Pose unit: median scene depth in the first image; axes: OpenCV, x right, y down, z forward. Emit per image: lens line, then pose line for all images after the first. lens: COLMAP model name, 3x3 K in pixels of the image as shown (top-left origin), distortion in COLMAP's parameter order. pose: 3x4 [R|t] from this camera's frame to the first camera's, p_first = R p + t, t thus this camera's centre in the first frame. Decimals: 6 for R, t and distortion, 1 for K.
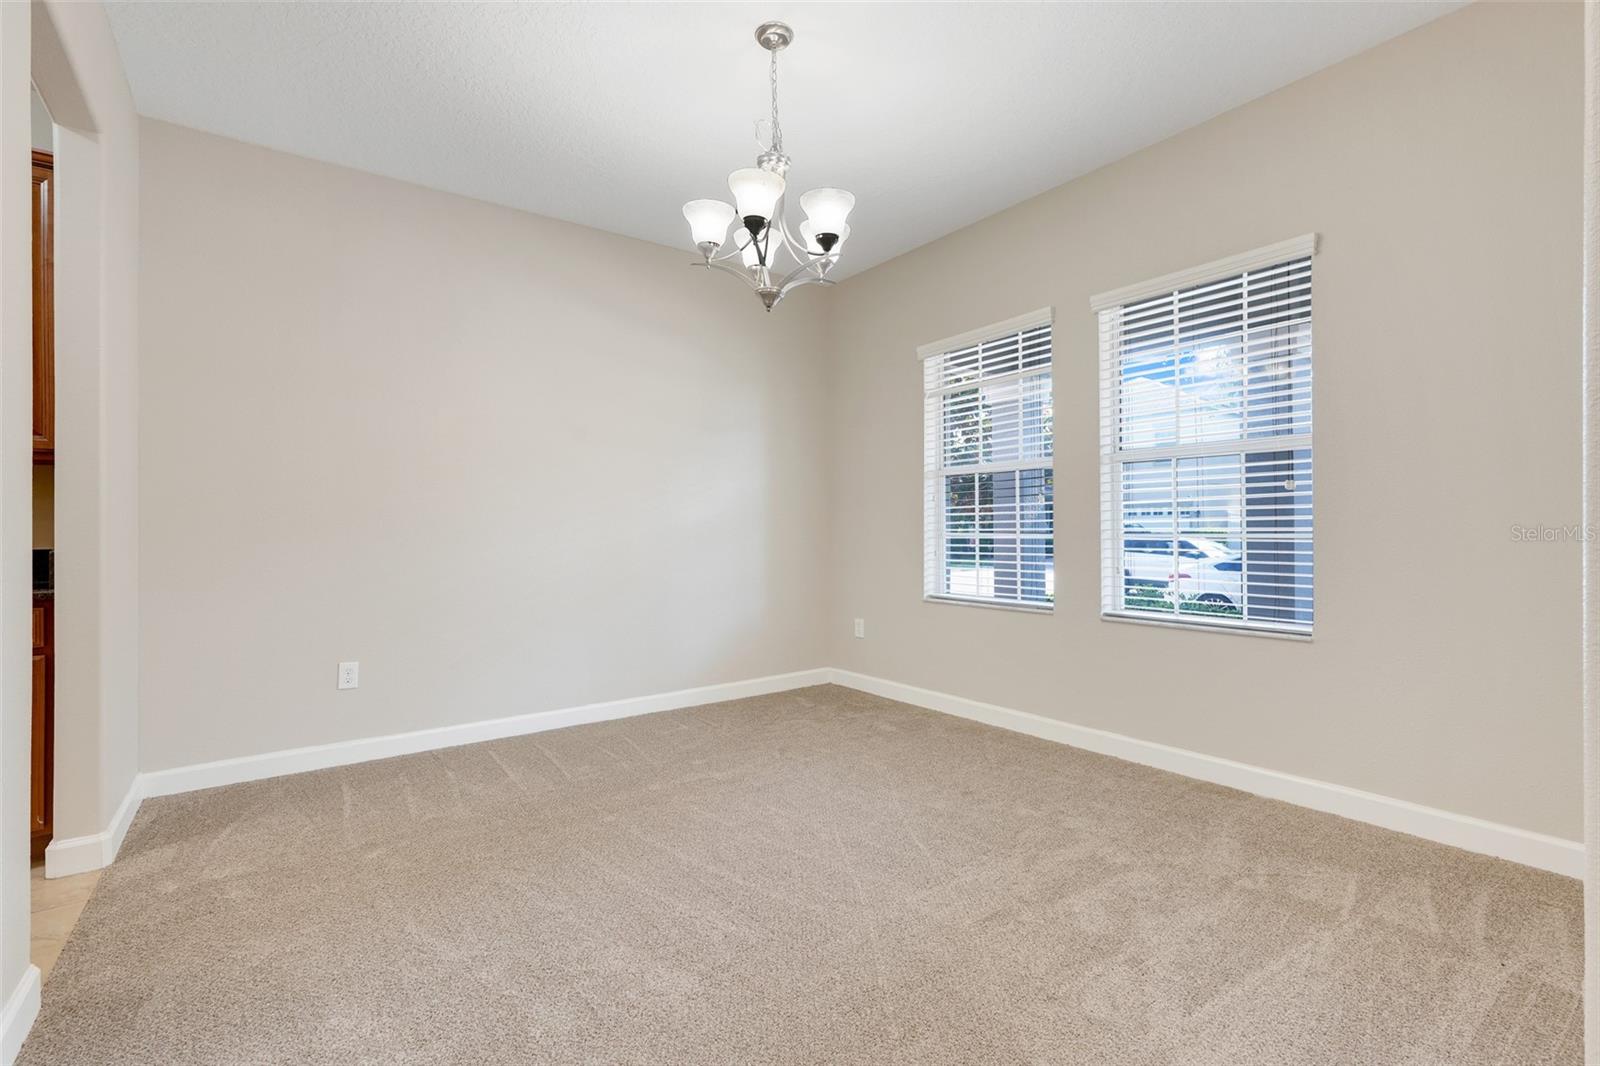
lens RADIAL K [[714.1, 0, 799.3], [0, 714.1, 529.4], [0, 0, 1]] dist [-0.007848, 0.004571]
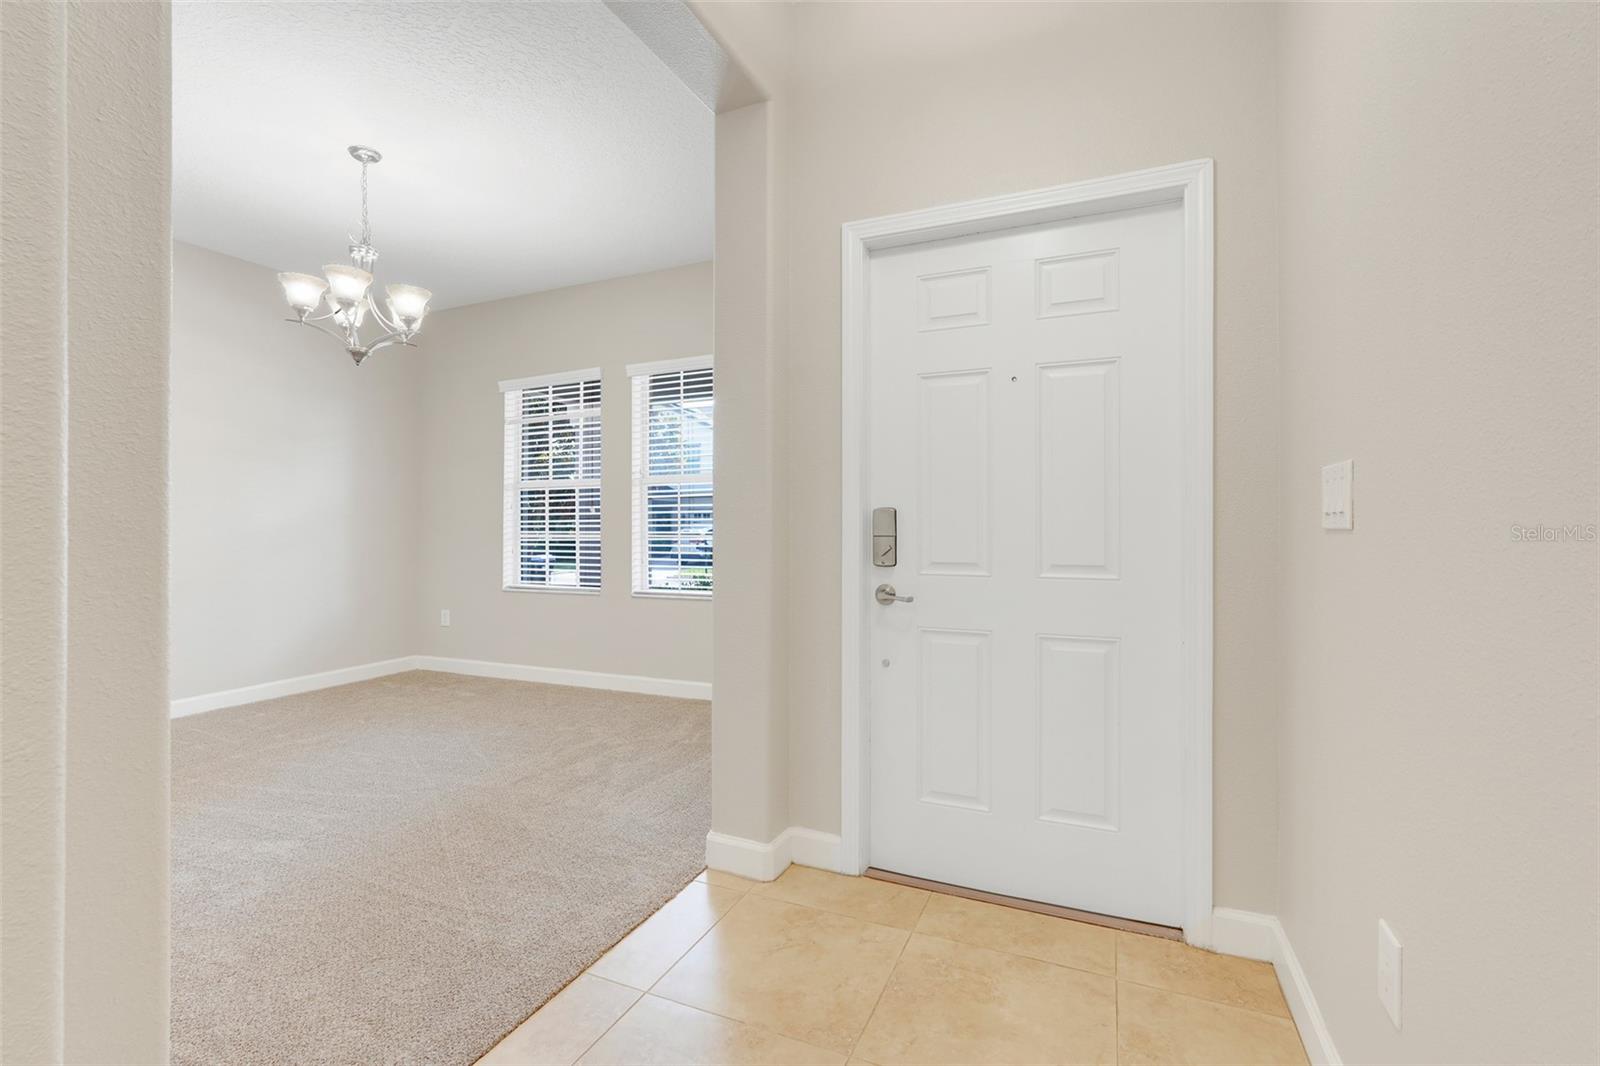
lens RADIAL K [[714.1, 0, 793.8], [0, 714.1, 522.2], [0, 0, 1]] dist [-0.007848, 0.004571]
pose [[0.870570, 0.007325, 0.491990, 0.012234], [-0.000301, 0.999897, -0.014356, 0.000407], [-0.492044, 0.012350, 0.870483, -0.513866]]
